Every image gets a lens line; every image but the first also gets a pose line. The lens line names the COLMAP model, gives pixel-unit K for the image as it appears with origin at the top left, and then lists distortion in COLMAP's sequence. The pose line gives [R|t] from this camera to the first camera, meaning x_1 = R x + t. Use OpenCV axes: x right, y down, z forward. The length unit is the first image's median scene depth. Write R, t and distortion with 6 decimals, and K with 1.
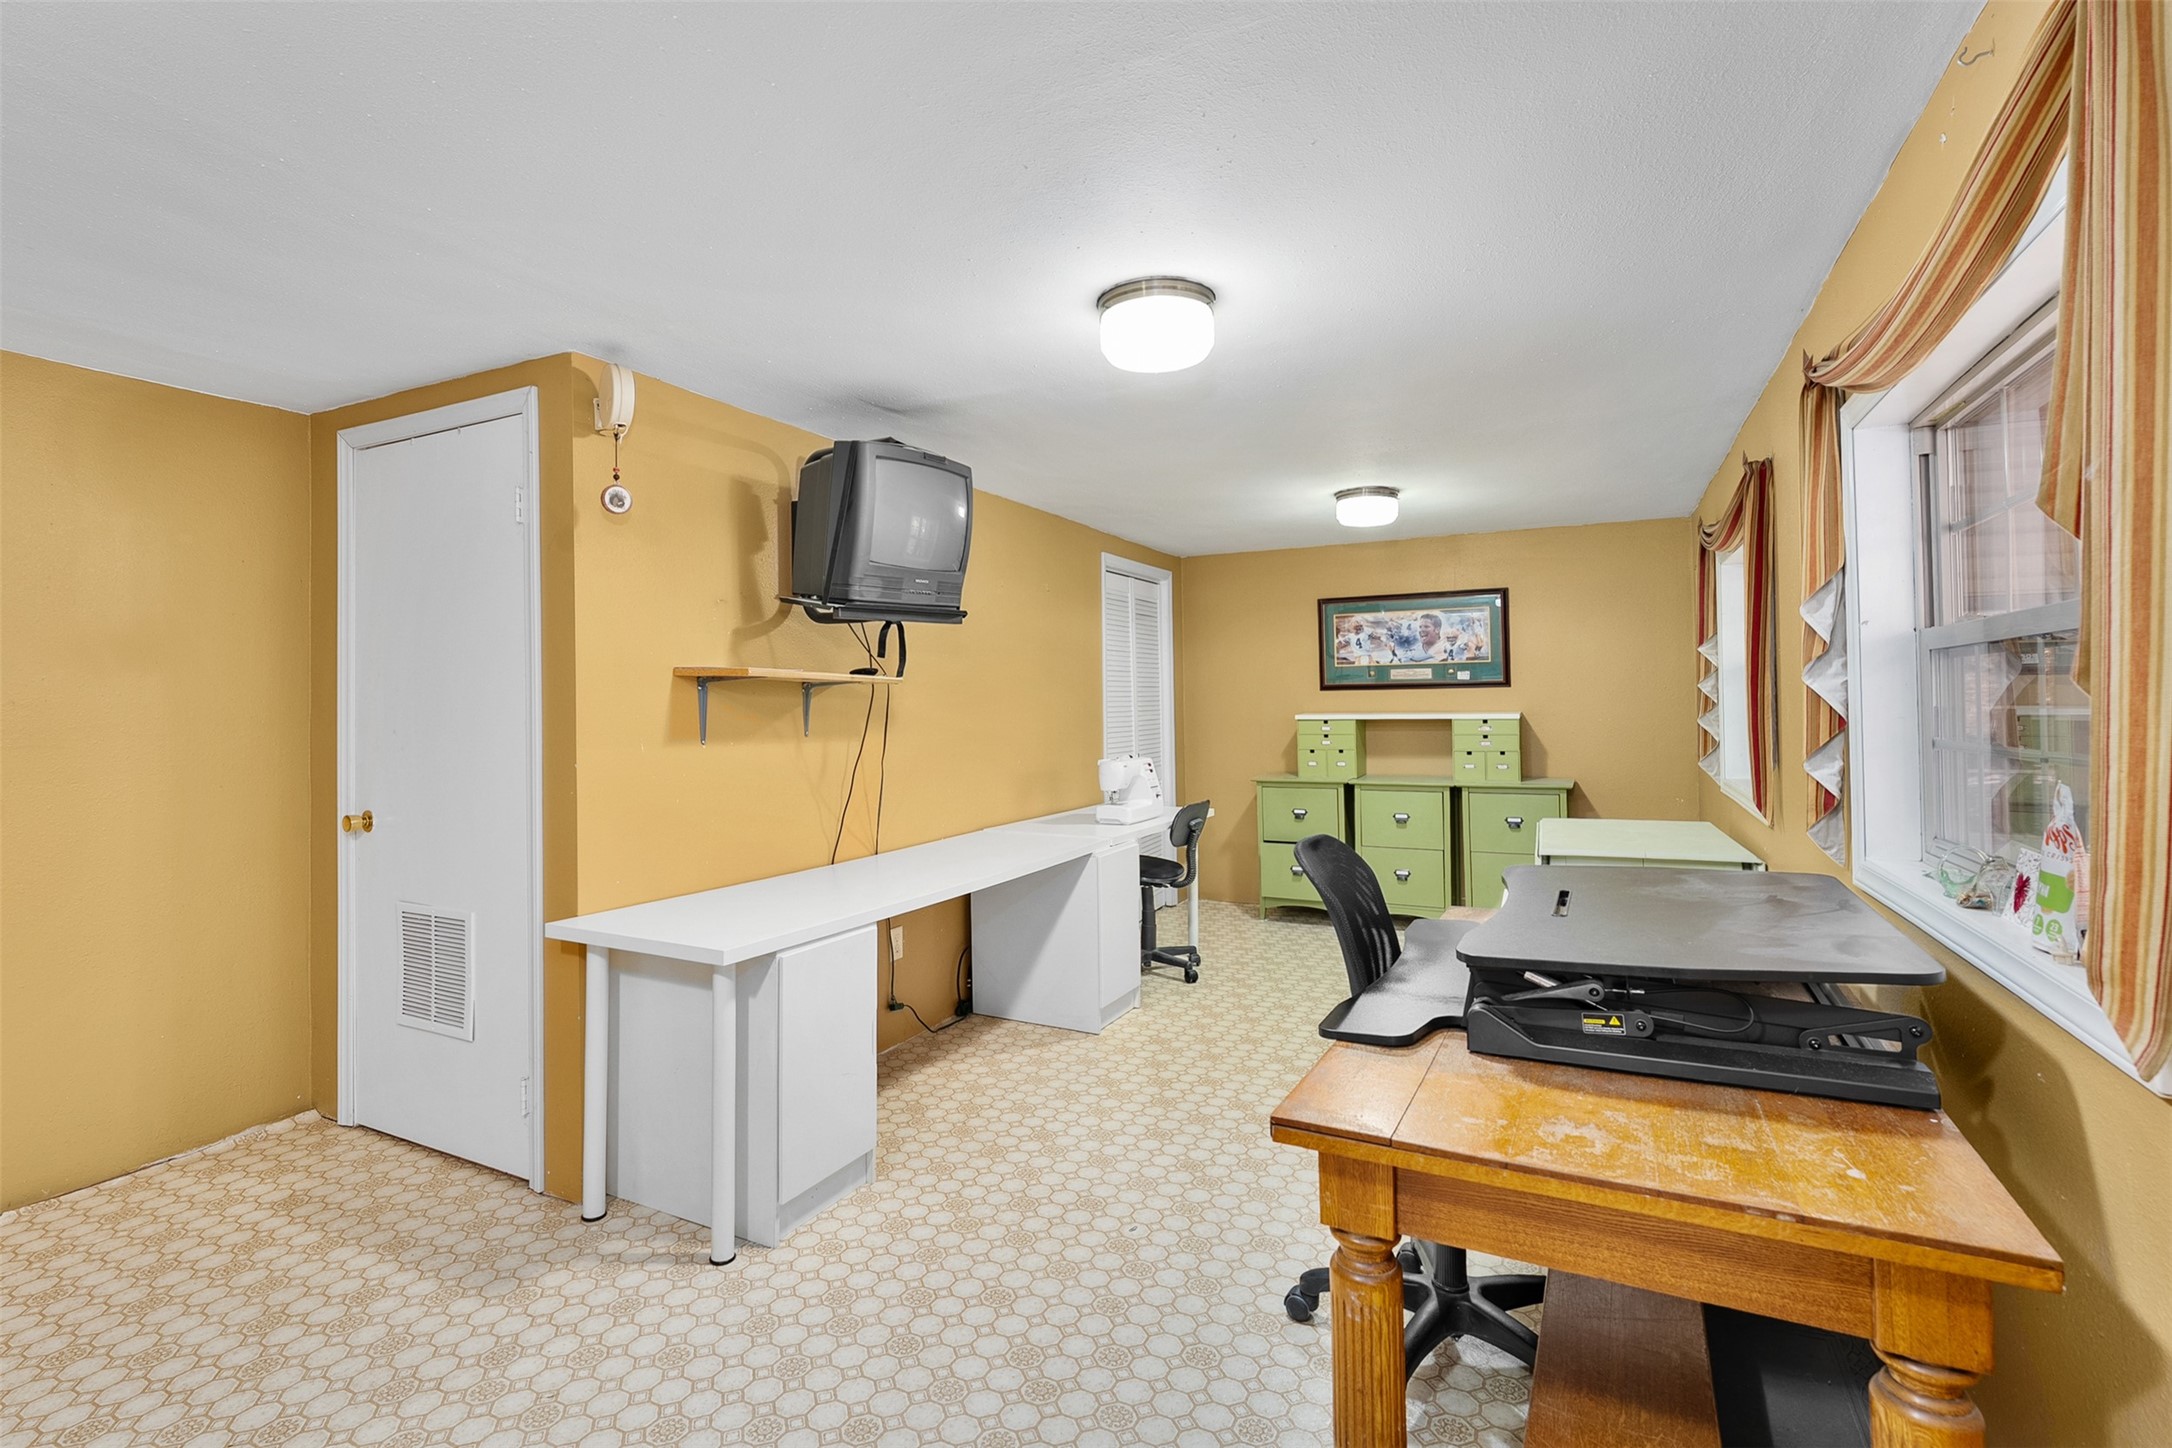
lens RADIAL K [[1009.8, 0, 1084.6], [0, 1009.8, 699.9], [0, 0, 1]] dist [-0.002069, -0.000076]
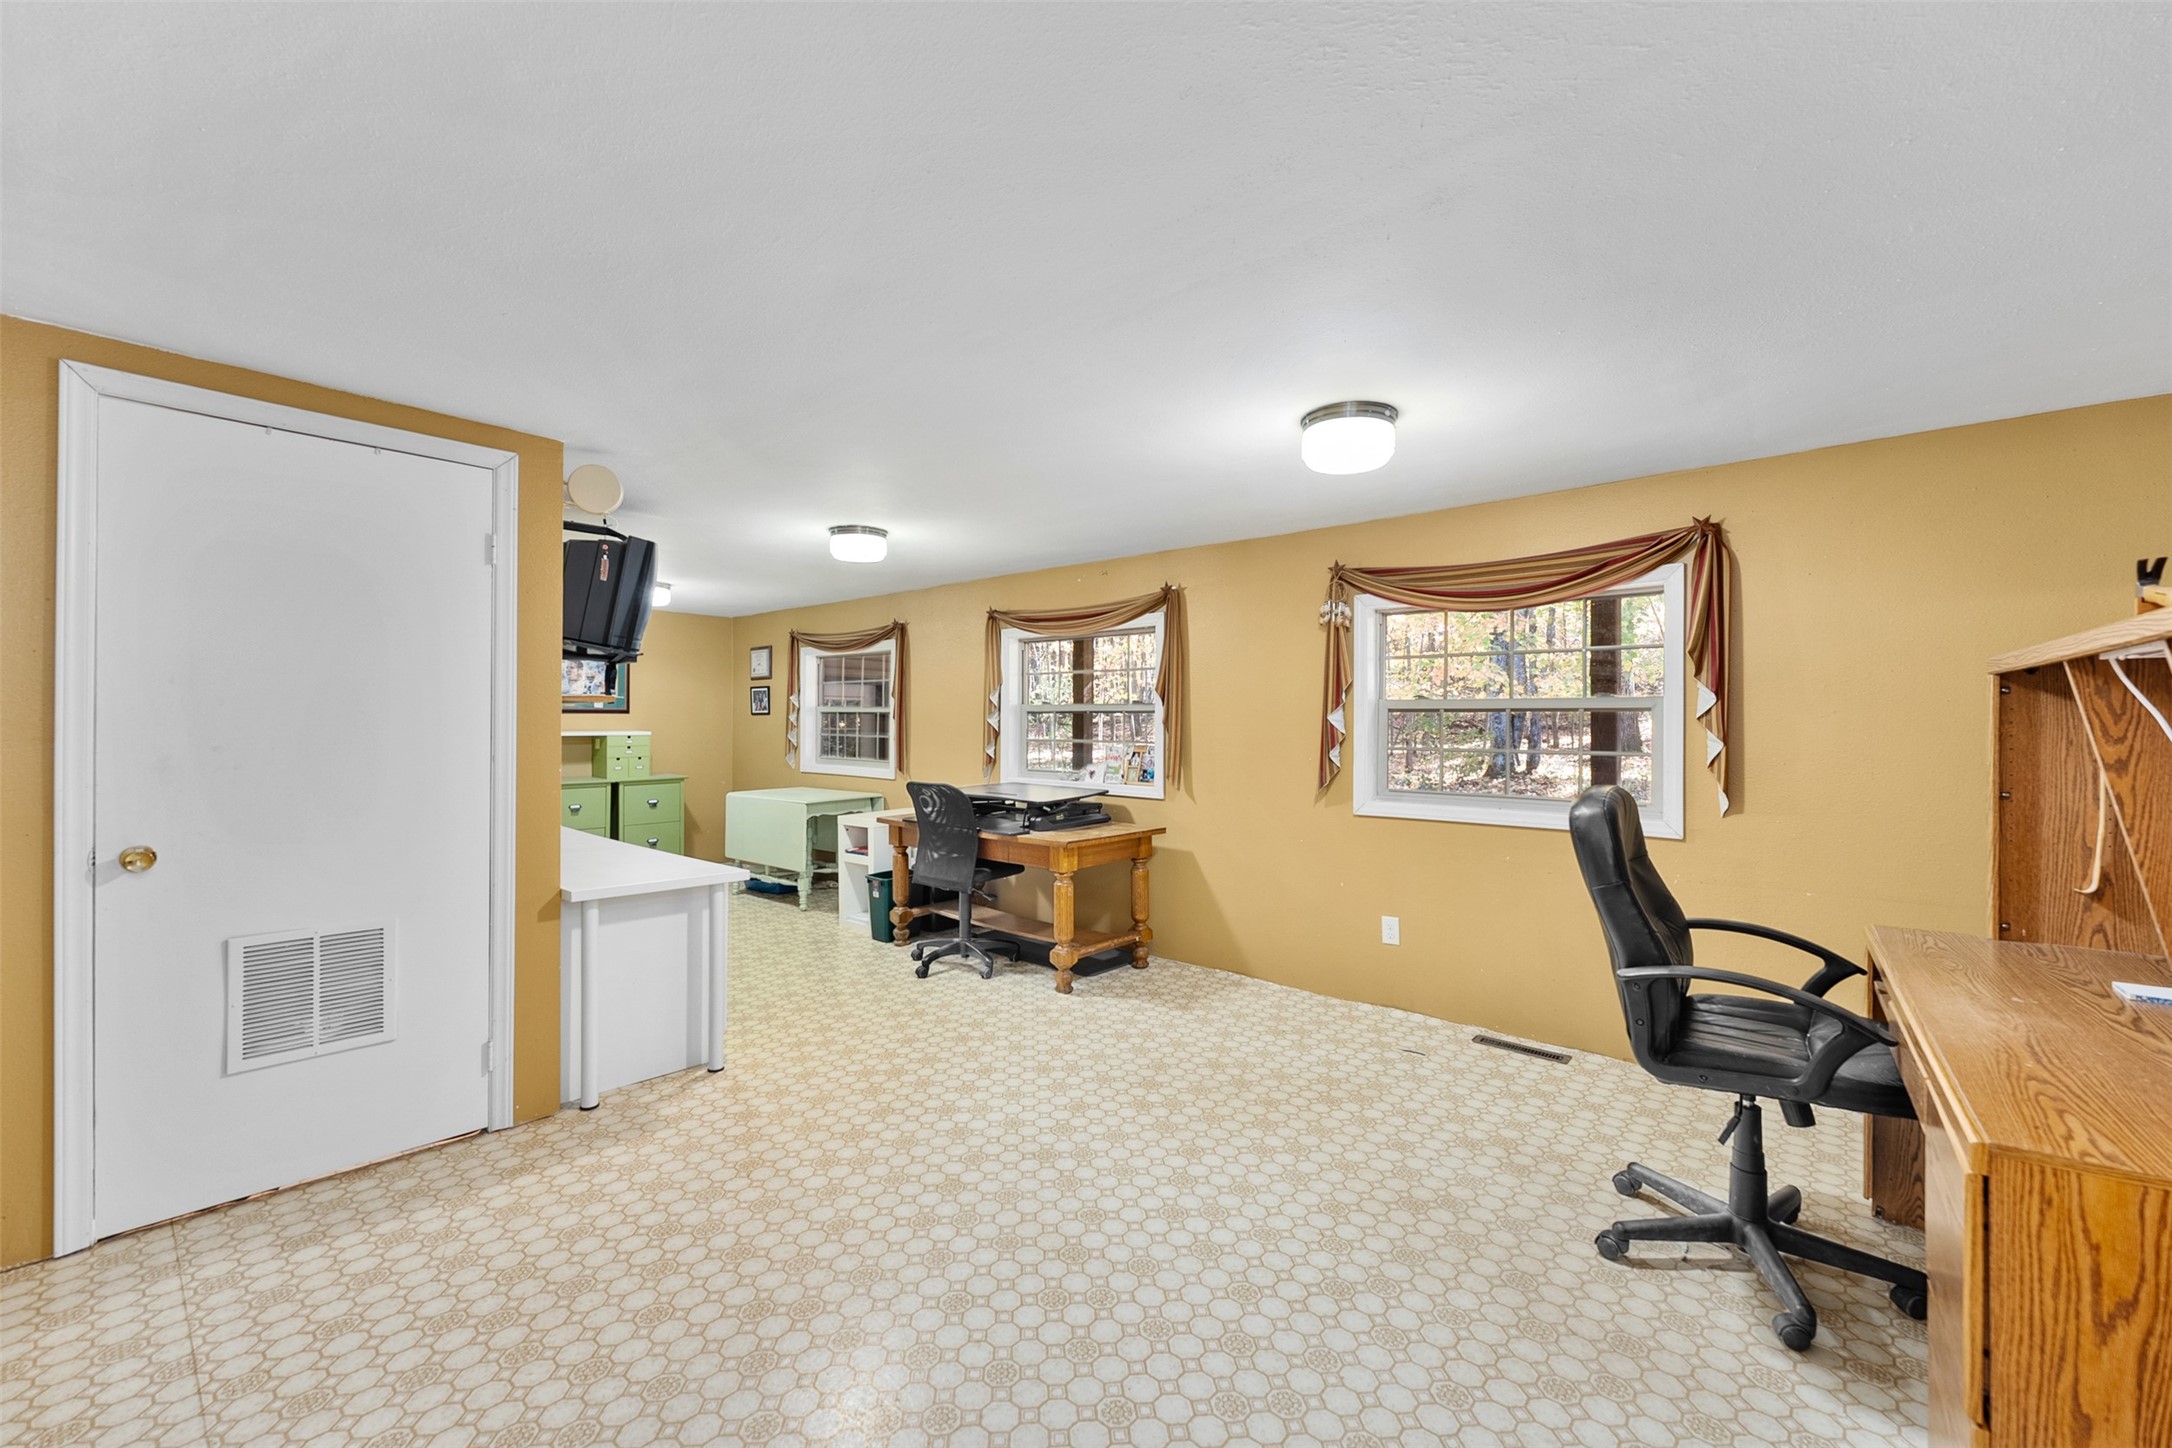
lens RADIAL K [[884.1, 0, 1086.0], [0, 884.1, 724.0], [0, 0, 1]] dist [-0.003034, -0.000504]
pose [[0.239627, 0.009949, 0.970814, -1.412483], [-0.011625, 0.999905, -0.007378, 0.007590], [-0.970795, -0.009518, 0.239720, 0.086576]]
